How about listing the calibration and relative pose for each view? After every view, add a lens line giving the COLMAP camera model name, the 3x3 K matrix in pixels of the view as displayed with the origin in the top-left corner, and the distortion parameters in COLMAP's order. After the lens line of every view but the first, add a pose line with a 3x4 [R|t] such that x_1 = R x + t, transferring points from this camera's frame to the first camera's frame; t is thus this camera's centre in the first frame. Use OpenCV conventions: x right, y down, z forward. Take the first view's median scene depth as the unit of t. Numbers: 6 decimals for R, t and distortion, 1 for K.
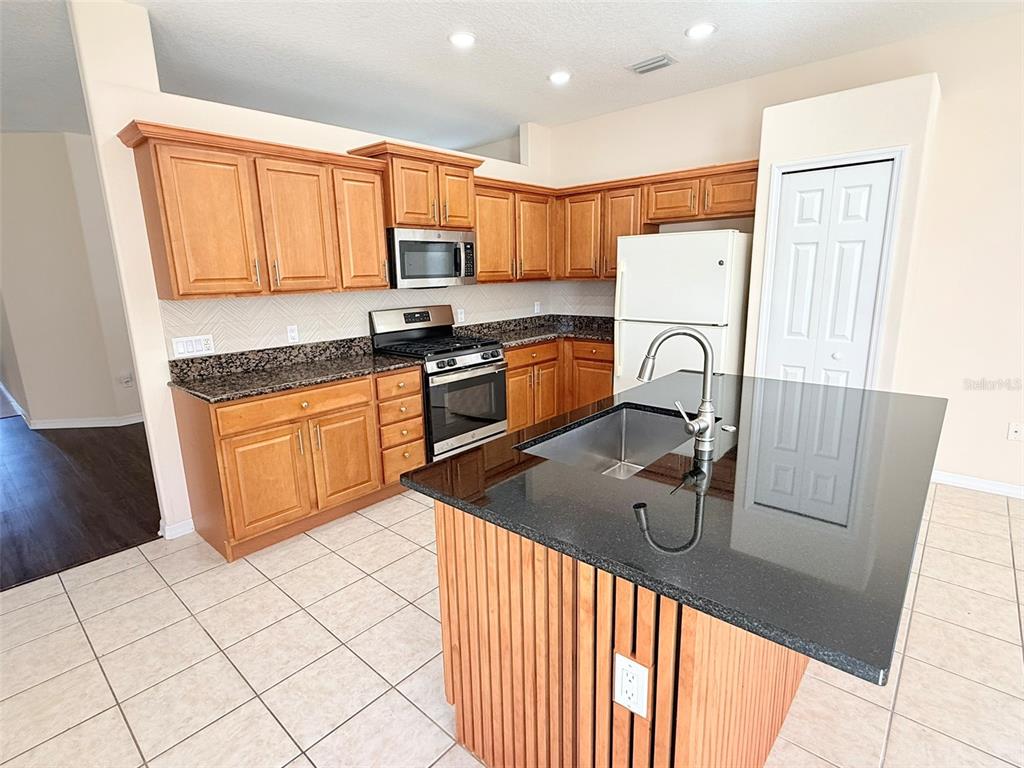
lens RADIAL K [[510.4, 0, 512.2], [0, 510.4, 383.3], [0, 0, 1]] dist [0.003726, -0.002417]
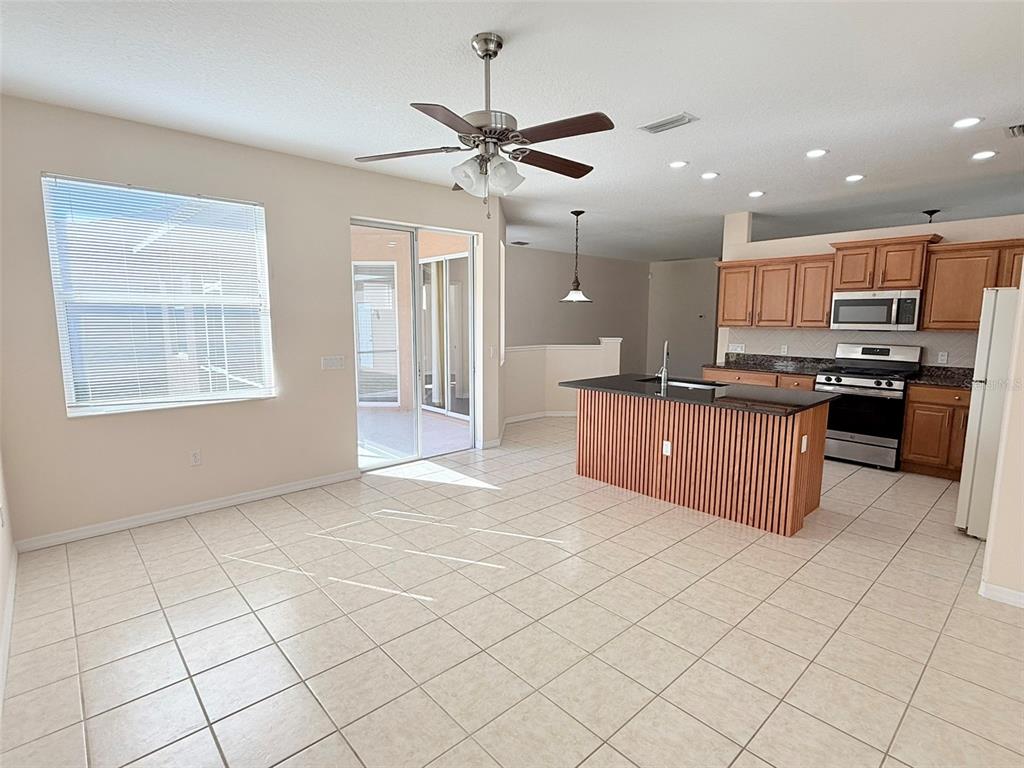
lens RADIAL K [[510.4, 0, 511.0], [0, 510.4, 383.1], [0, 0, 1]] dist [0.003726, -0.002417]
pose [[-0.107348, 0.152039, -0.982528, 1.514801], [-0.215832, 0.961107, 0.172306, -0.085488], [0.970512, 0.230558, -0.070358, 0.186549]]
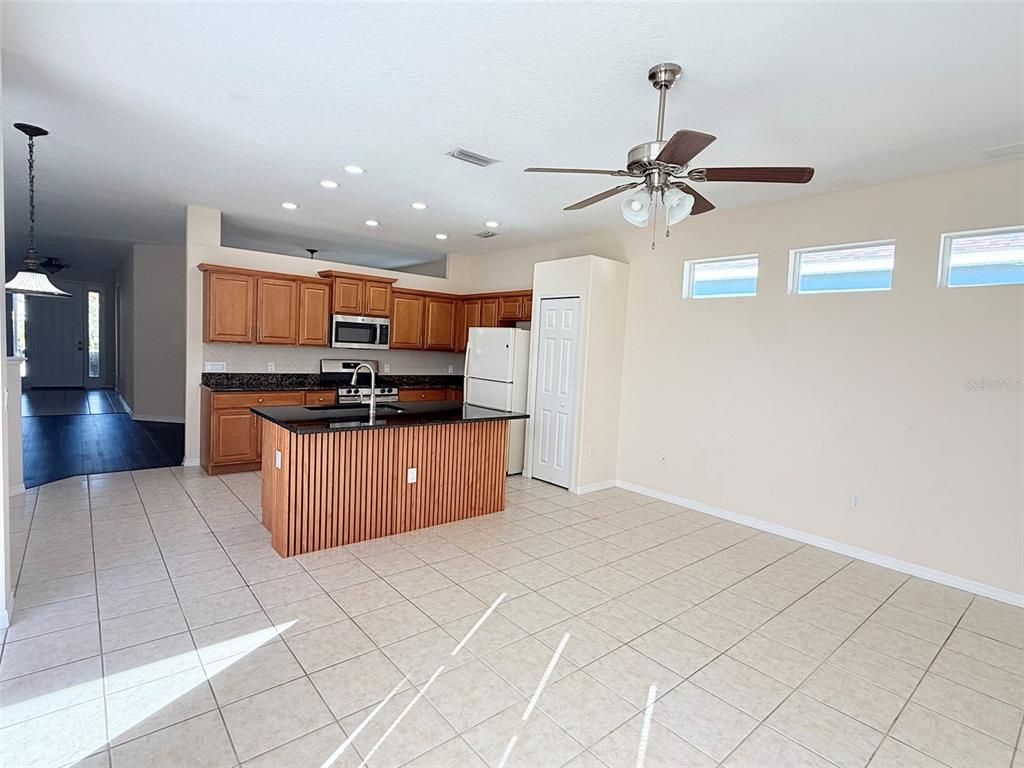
lens RADIAL K [[510.4, 0, 510.3], [0, 510.4, 385.1], [0, 0, 1]] dist [0.003726, -0.002417]
pose [[0.987046, 0.082653, -0.137509, 0.657303], [-0.102018, 0.984835, -0.140332, 0.132954], [0.123825, 0.152542, 0.980509, -0.659336]]
